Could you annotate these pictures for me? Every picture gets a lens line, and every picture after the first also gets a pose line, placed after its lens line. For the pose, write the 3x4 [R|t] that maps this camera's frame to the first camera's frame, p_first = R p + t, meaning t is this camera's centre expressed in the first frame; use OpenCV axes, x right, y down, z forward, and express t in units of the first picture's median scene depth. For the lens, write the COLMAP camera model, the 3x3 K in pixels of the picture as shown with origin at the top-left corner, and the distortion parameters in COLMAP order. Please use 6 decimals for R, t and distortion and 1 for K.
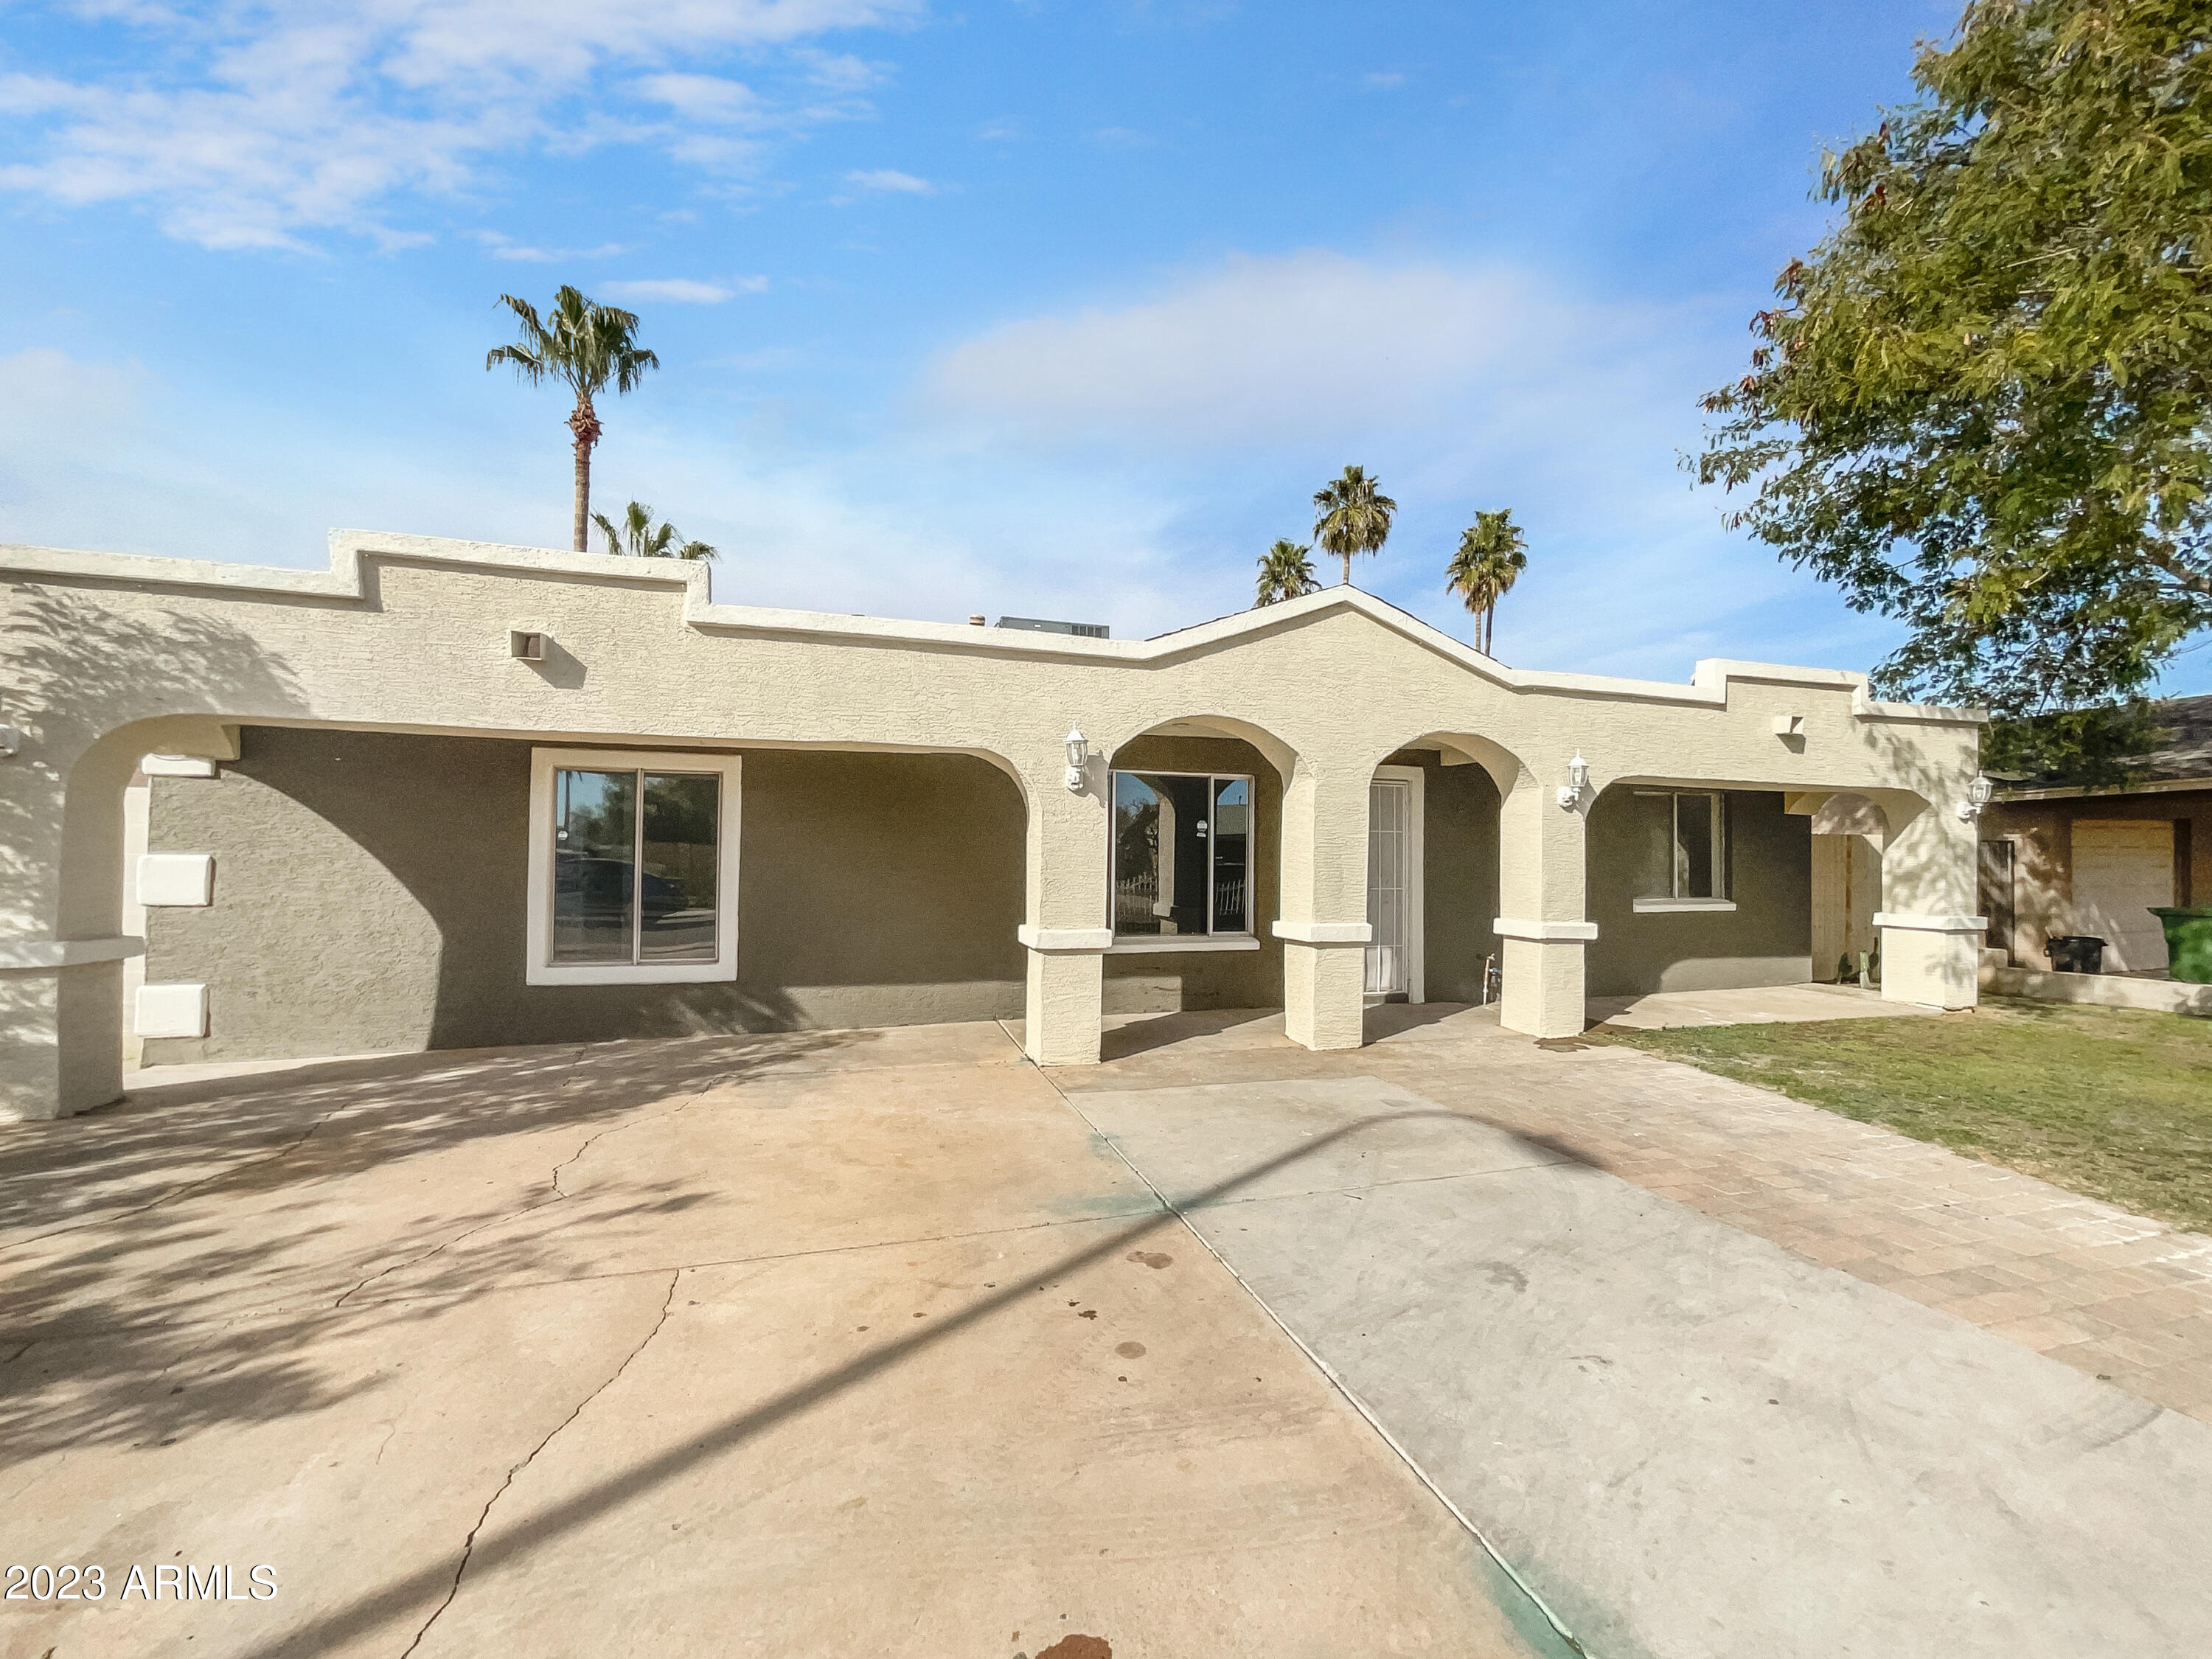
lens RADIAL K [[903.0, 0, 1137.2], [0, 903.0, 851.1], [0, 0, 1]] dist [0.001867, -0.001767]
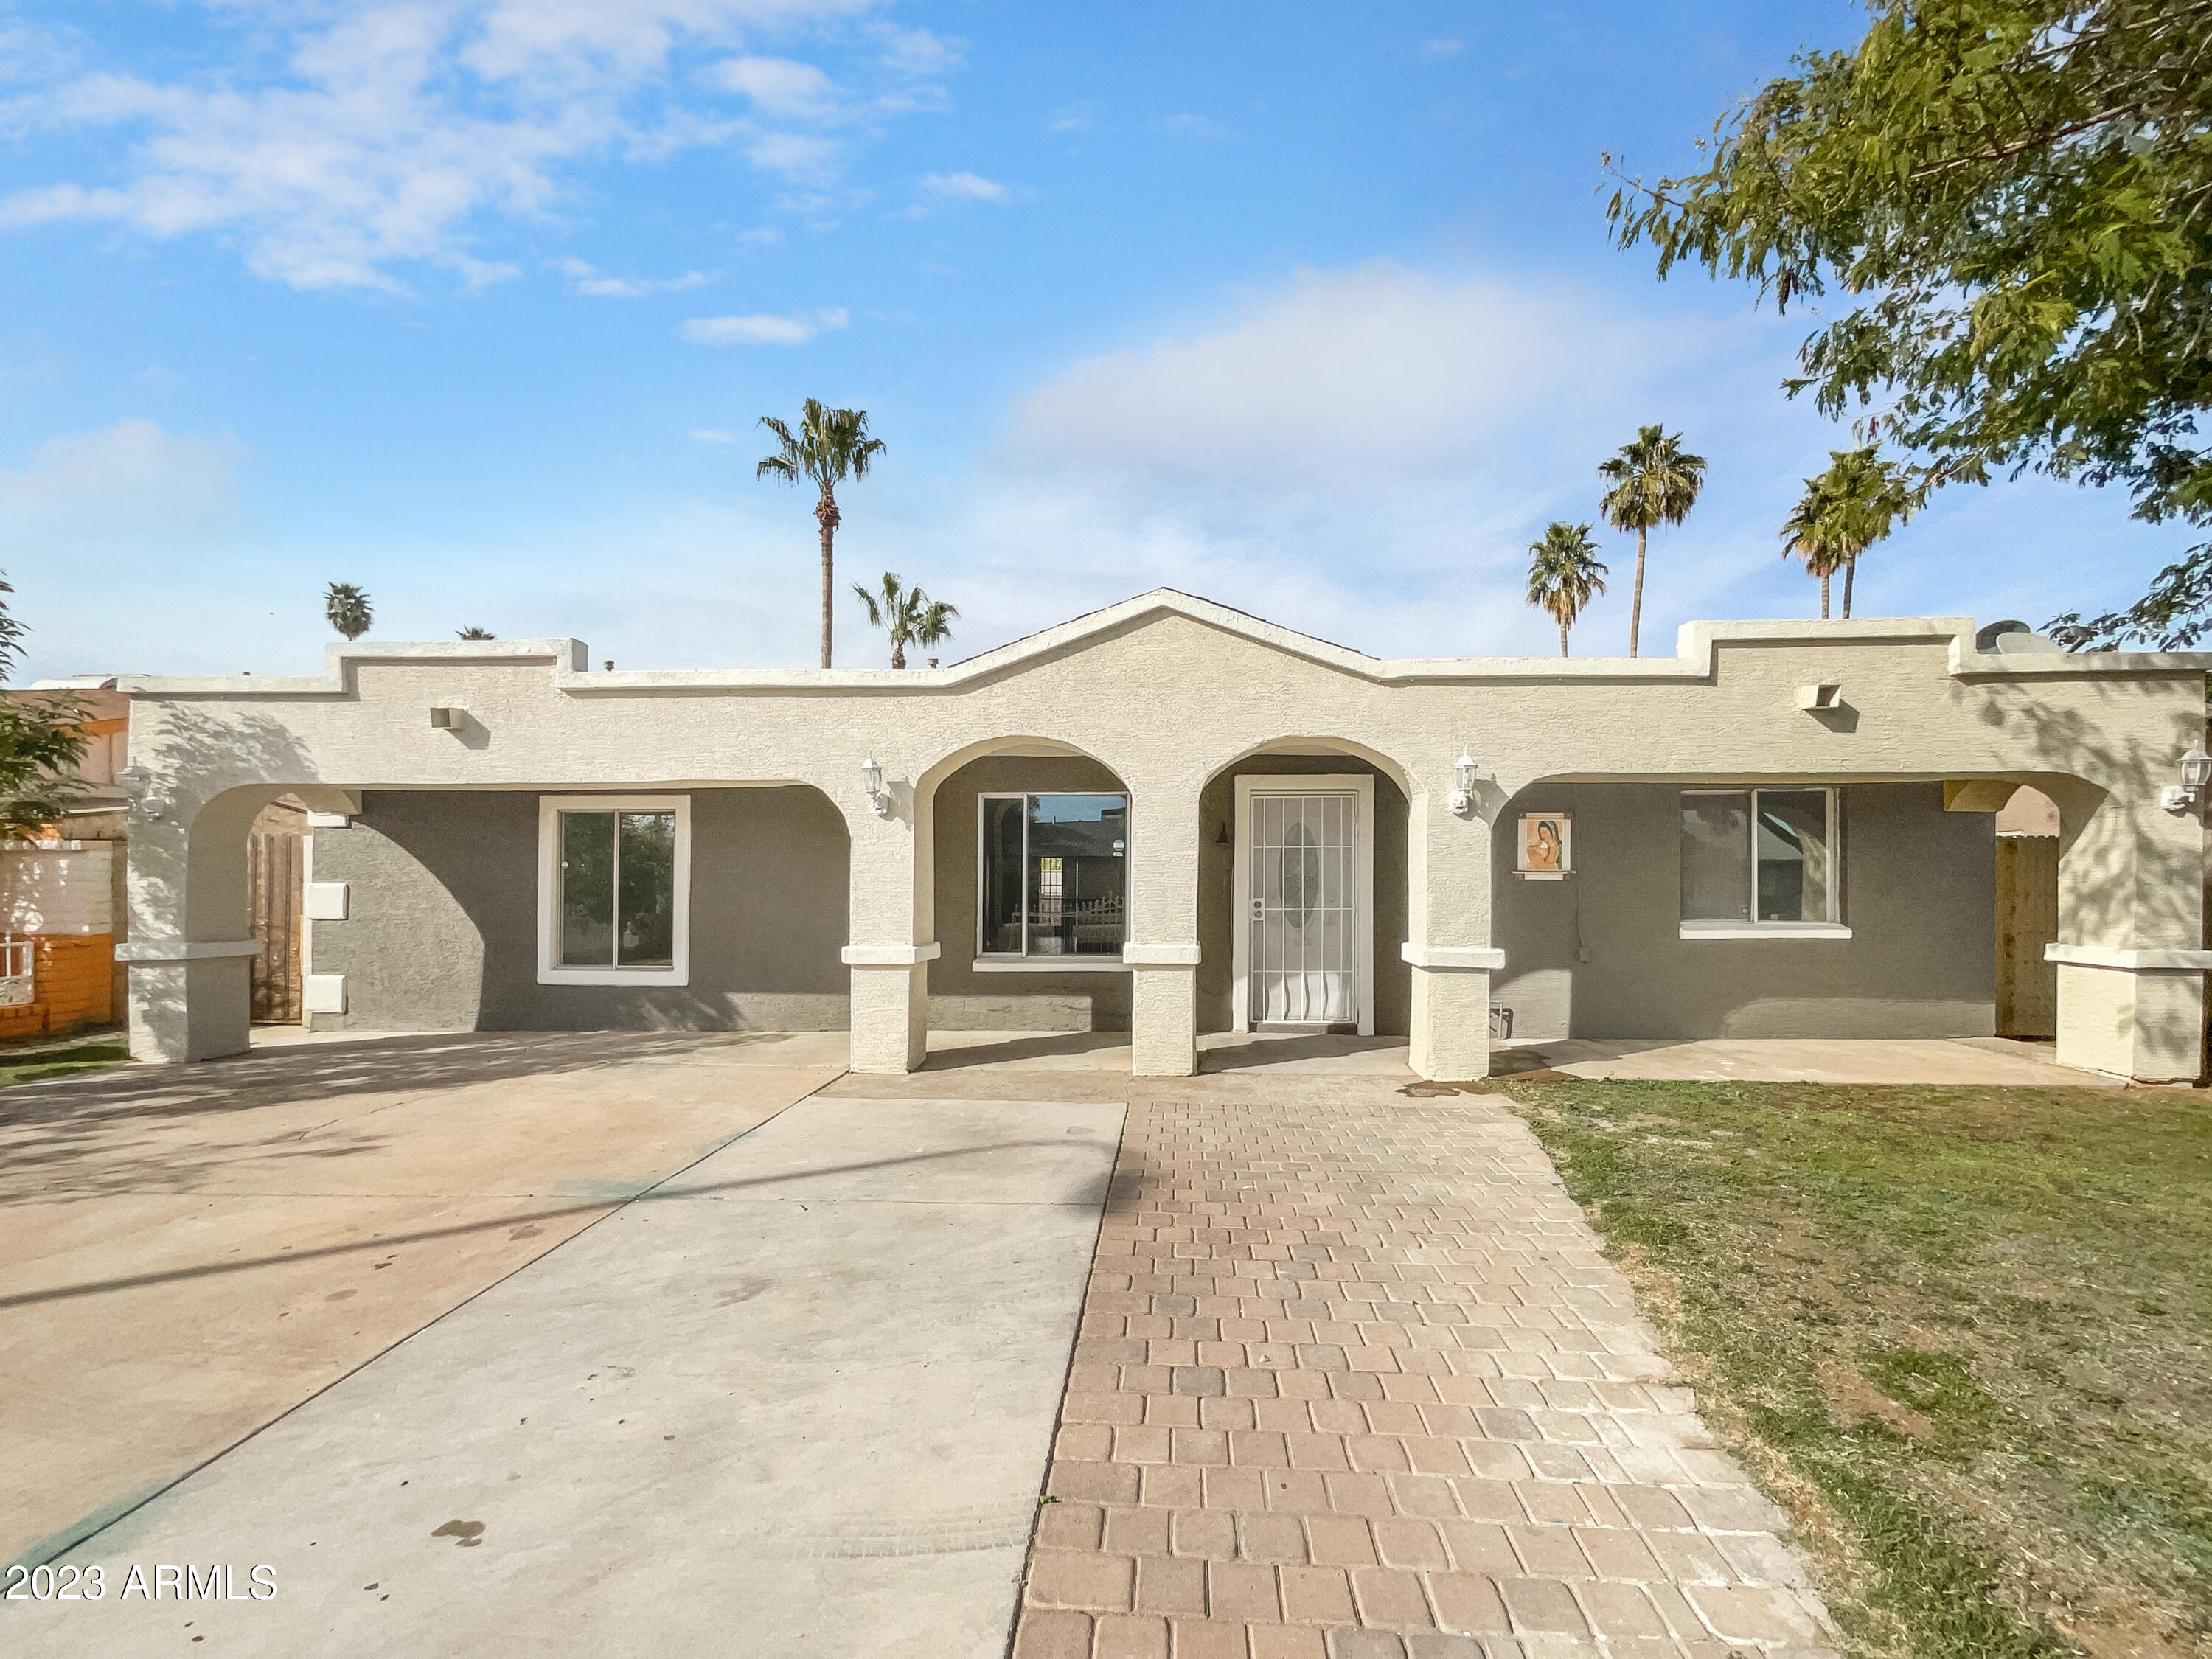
lens RADIAL K [[903.0, 0, 1162.3], [0, 903.0, 886.5], [0, 0, 1]] dist [0.001867, -0.001767]
pose [[0.940393, -0.007067, -0.340016, 0.587374], [0.012135, 0.999845, 0.012783, 0.006462], [0.339873, -0.016147, 0.940333, 0.110112]]
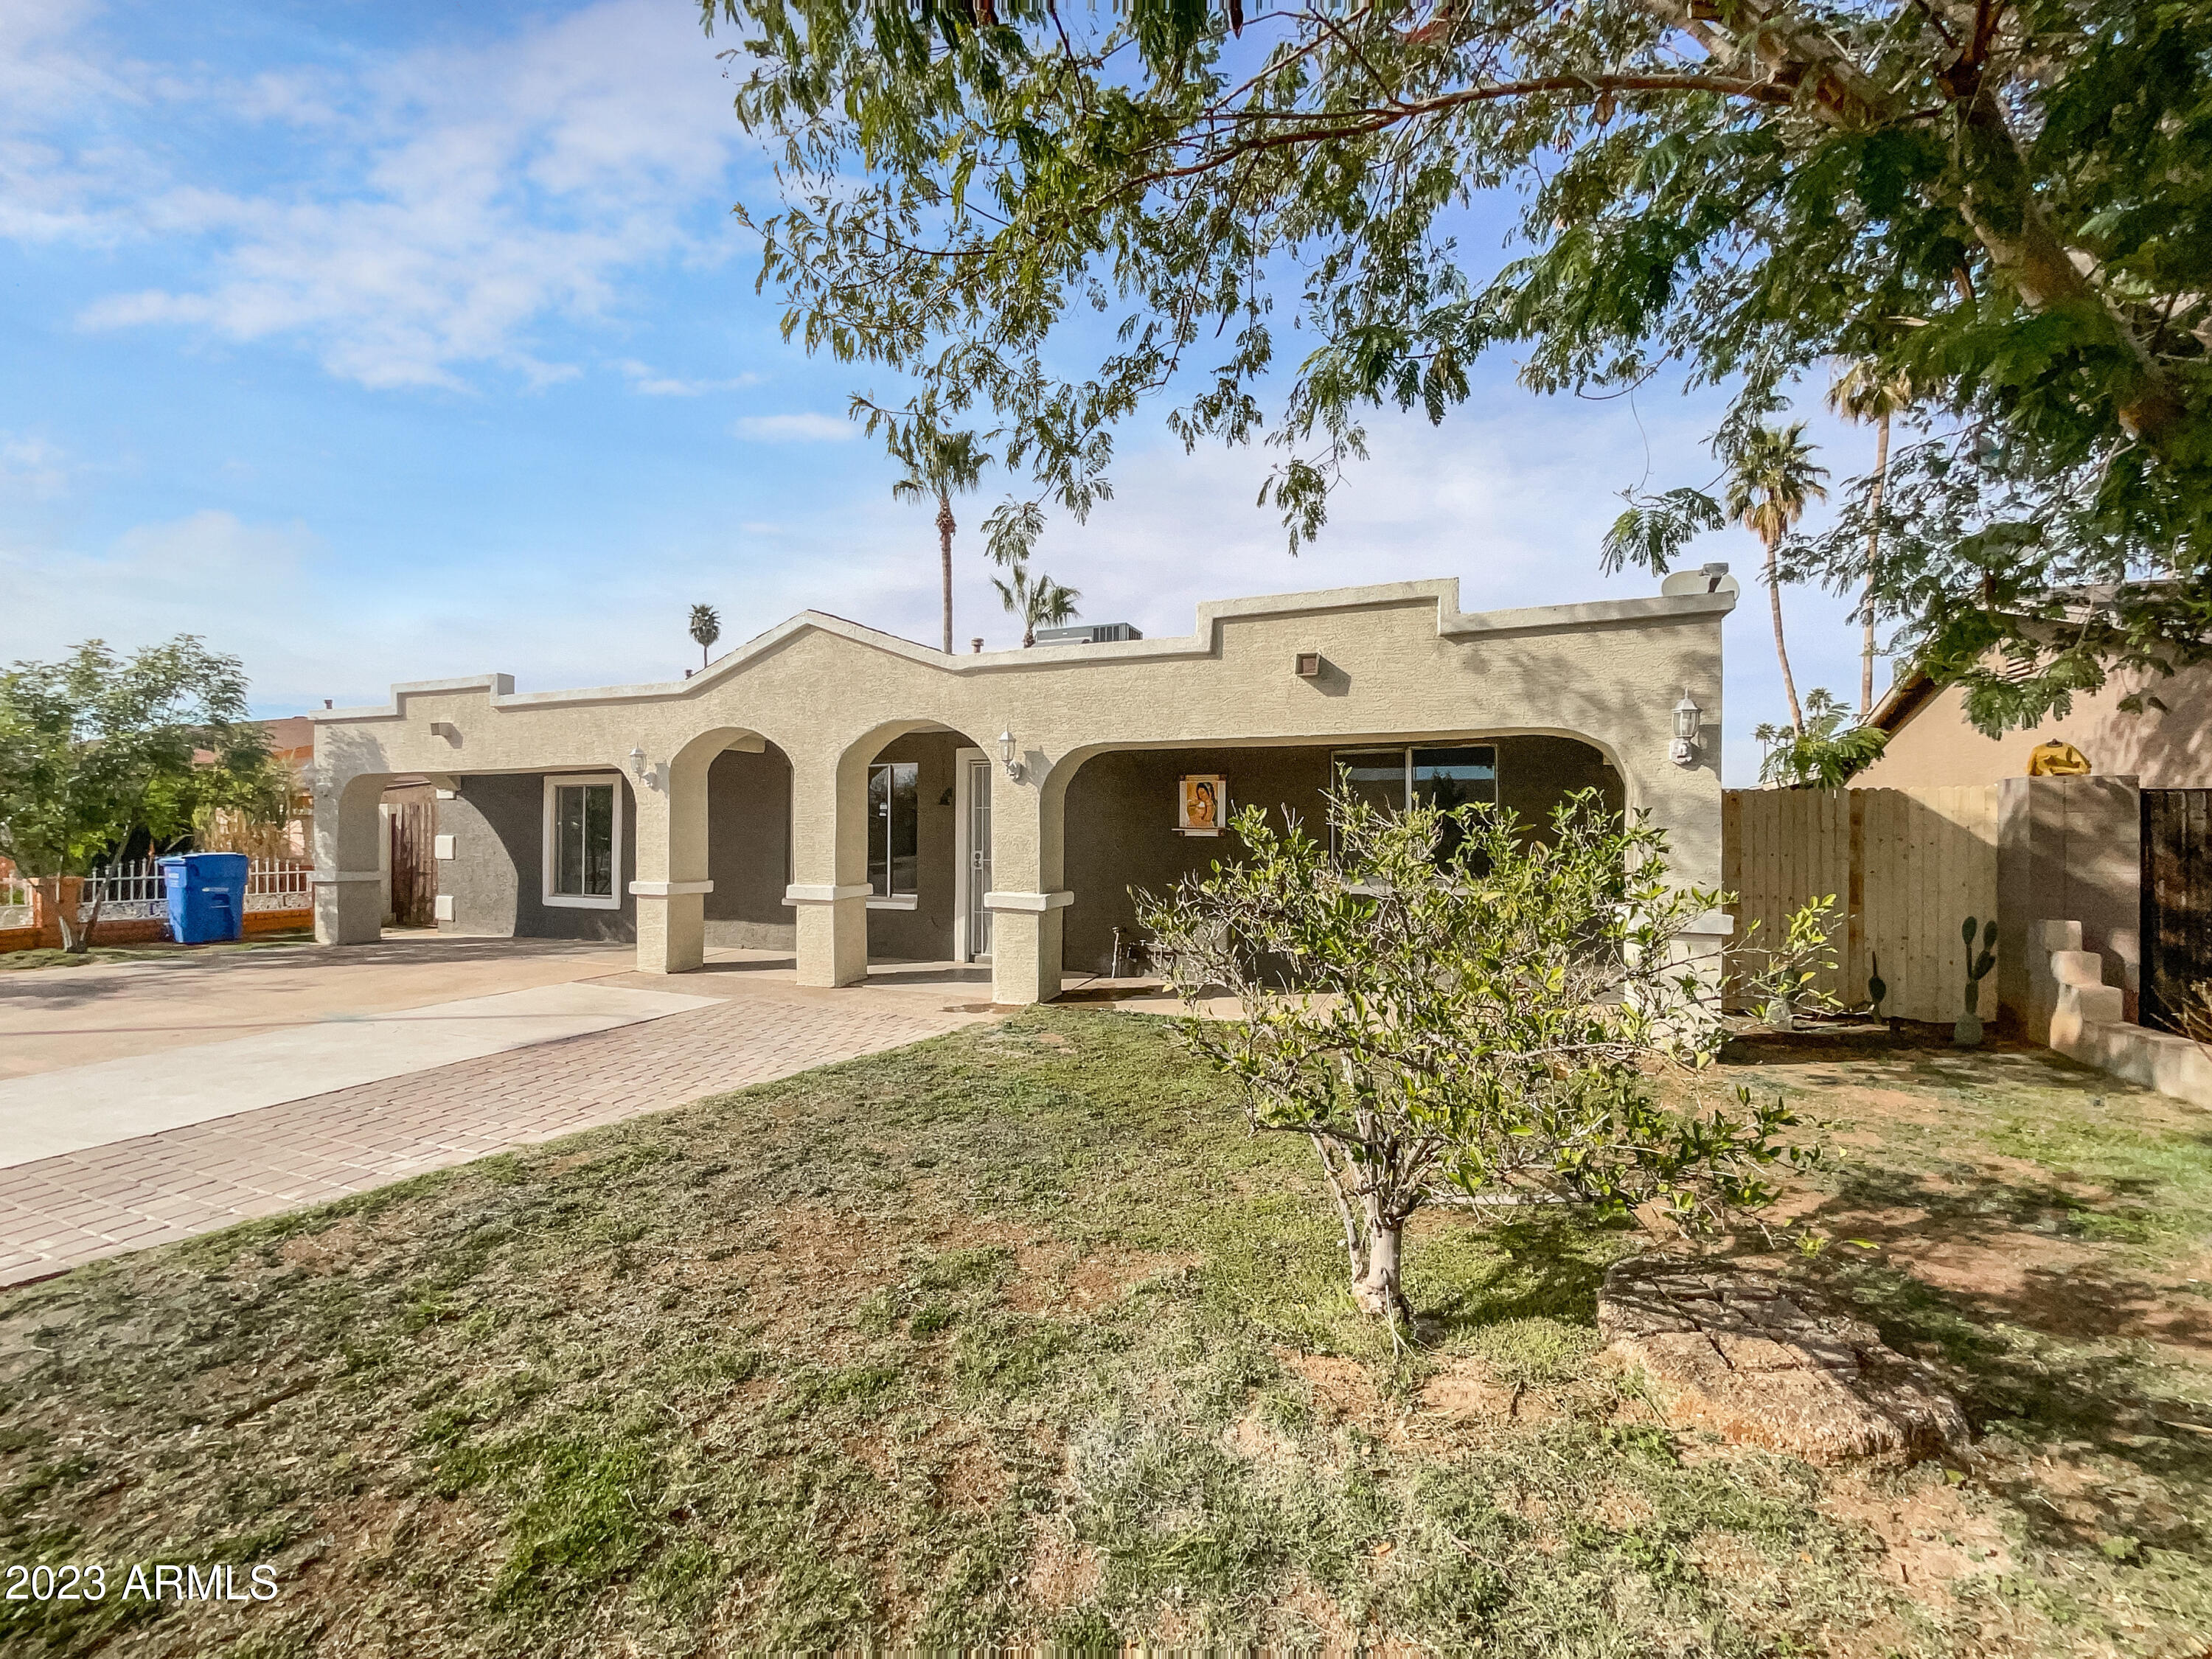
lens RADIAL K [[903.0, 0, 1160.1], [0, 903.0, 852.6], [0, 0, 1]] dist [0.001867, -0.001767]
pose [[0.777830, 0.004712, -0.628457, 1.477027], [0.010202, 0.999745, 0.020123, 0.016662], [0.628392, -0.022064, 0.777584, 0.363211]]
